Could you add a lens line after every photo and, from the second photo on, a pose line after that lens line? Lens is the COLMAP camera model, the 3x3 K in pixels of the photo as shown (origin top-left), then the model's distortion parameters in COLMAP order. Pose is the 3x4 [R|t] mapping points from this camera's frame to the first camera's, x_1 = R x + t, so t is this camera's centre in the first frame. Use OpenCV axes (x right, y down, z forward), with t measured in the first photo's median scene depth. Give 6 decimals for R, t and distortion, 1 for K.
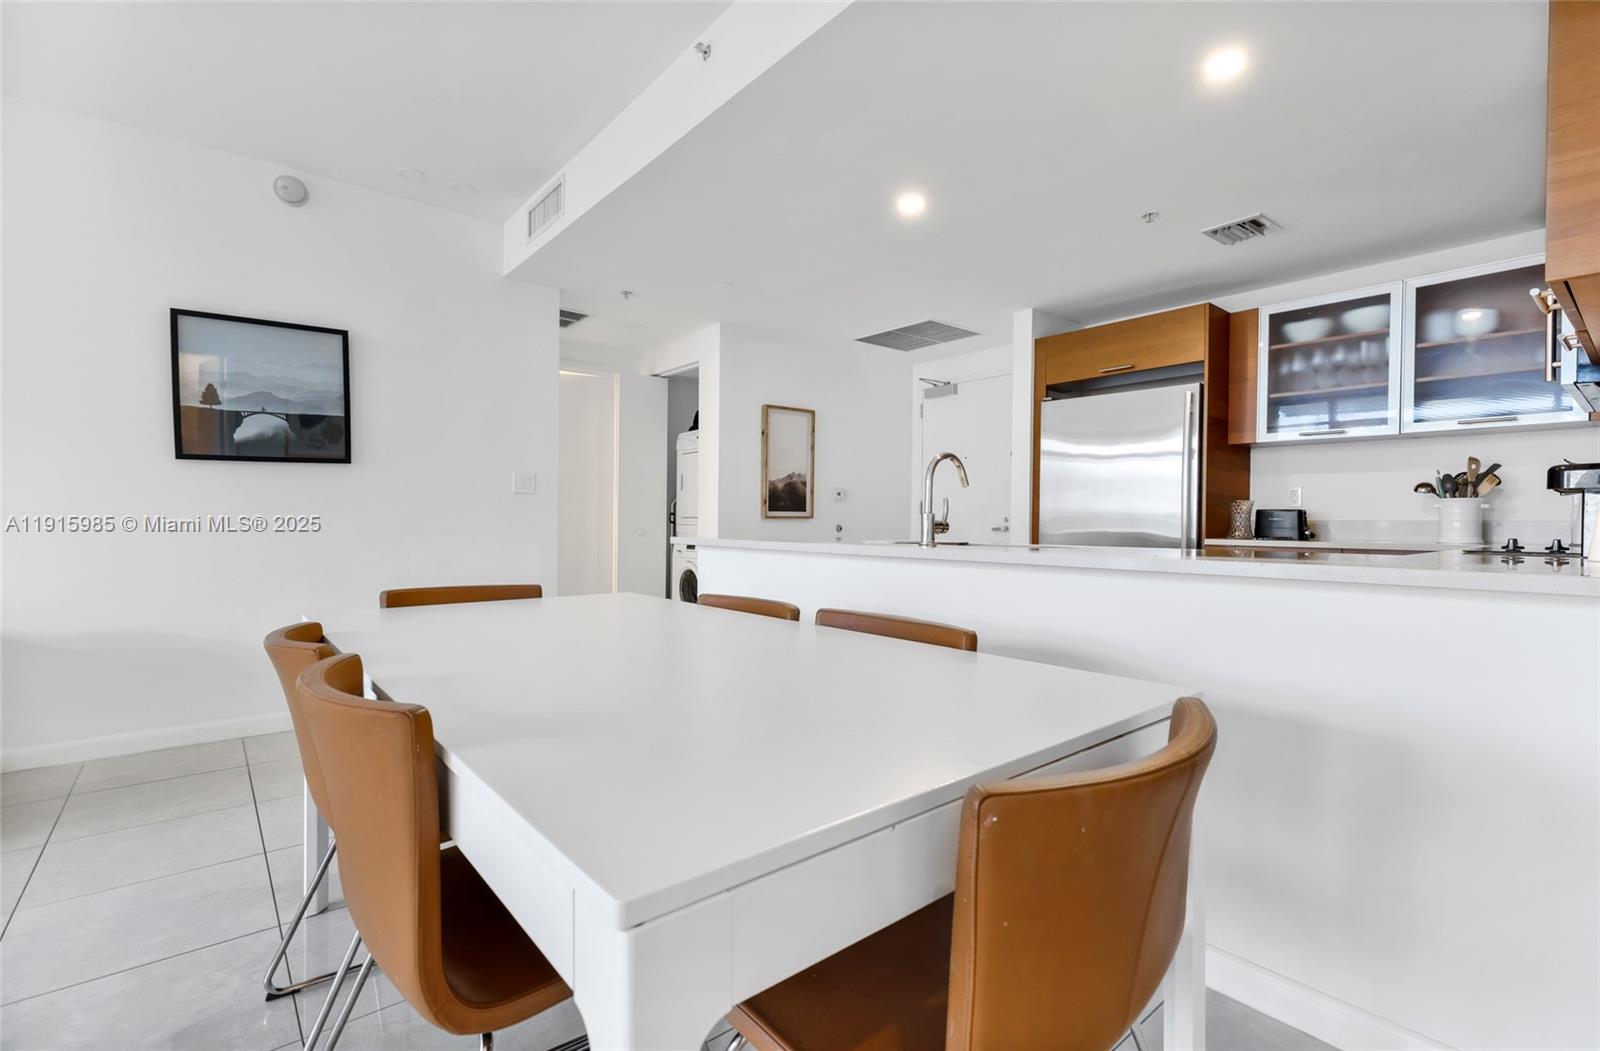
lens RADIAL K [[723.7, 0, 804.6], [0, 723.7, 523.2], [0, 0, 1]] dist [0.000107, -0.000345]
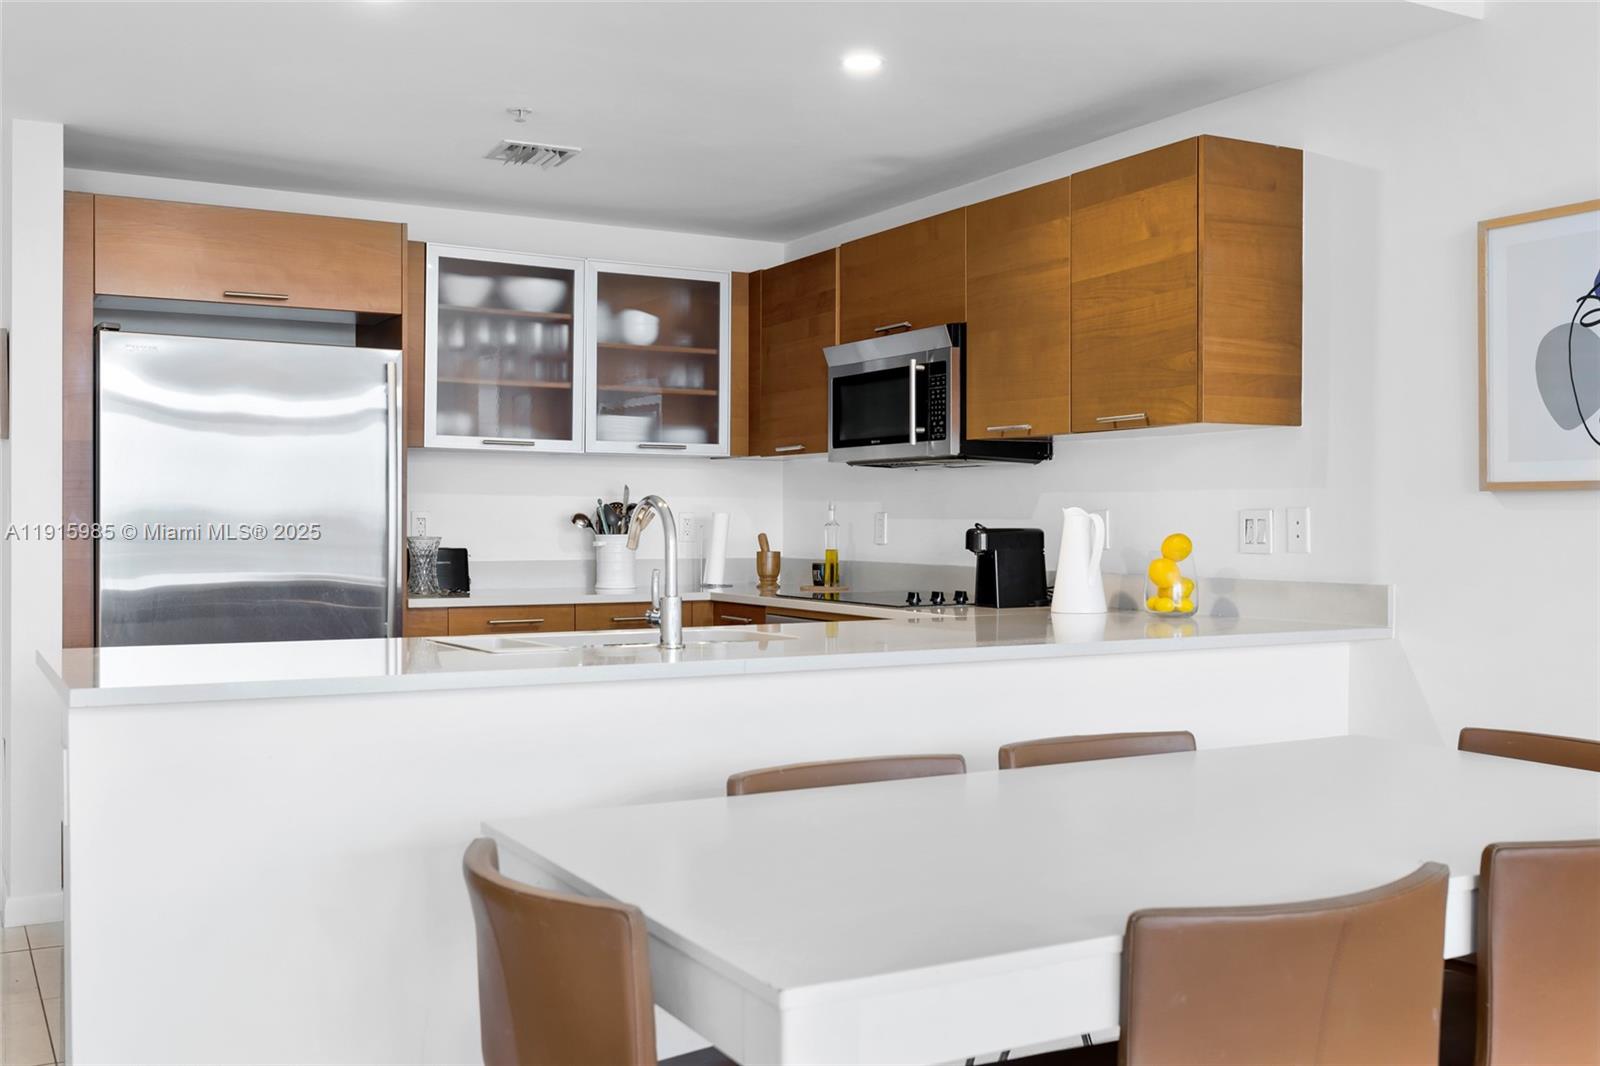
lens RADIAL K [[1540.3, 0, 800.0], [0, 1540.3, 533.0], [0, 0, 1]] dist [0.005176, 0.005747]
pose [[0.189915, -0.014850, 0.981688, -0.759093], [0.001121, 0.999888, 0.014909, -0.060016], [-0.981800, -0.001731, 0.189911, 0.442120]]
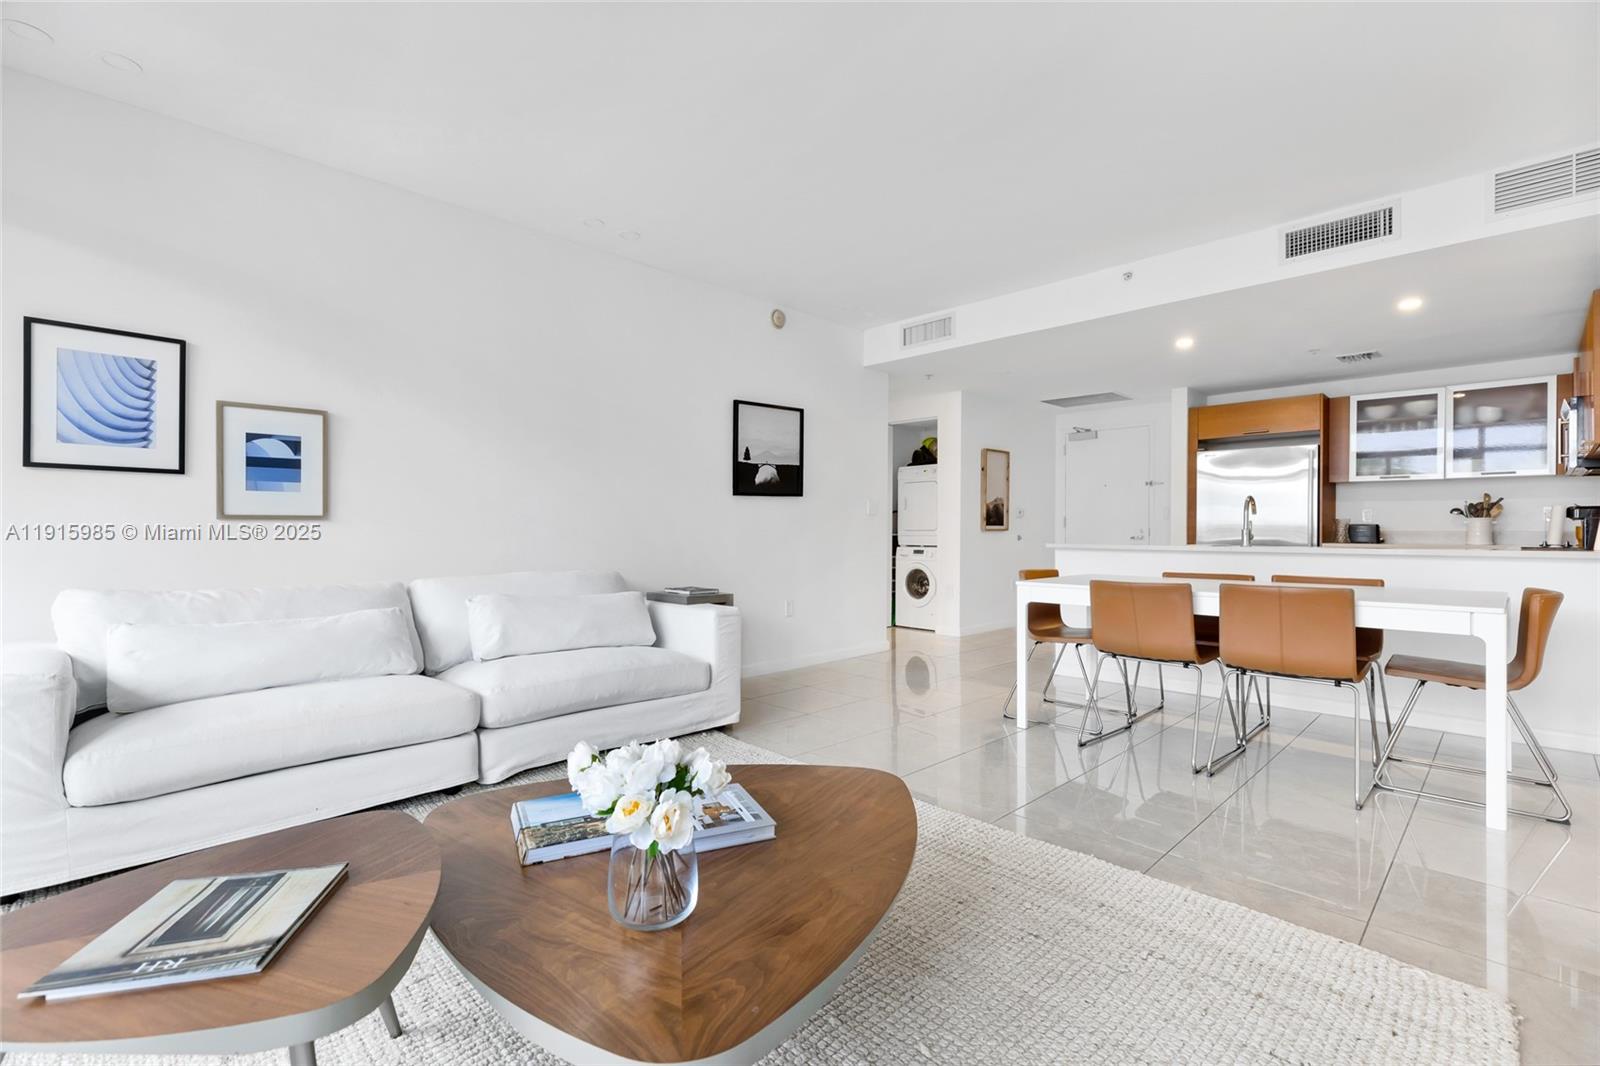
lens RADIAL K [[718.4, 0, 808.9], [0, 718.4, 529.6], [0, 0, 1]] dist [0.003258, -0.000172]
pose [[0.995795, -0.004325, 0.091506, -0.759956], [0.004684, 0.999982, -0.003716, -0.008026], [-0.091488, 0.004129, 0.995798, -0.496866]]
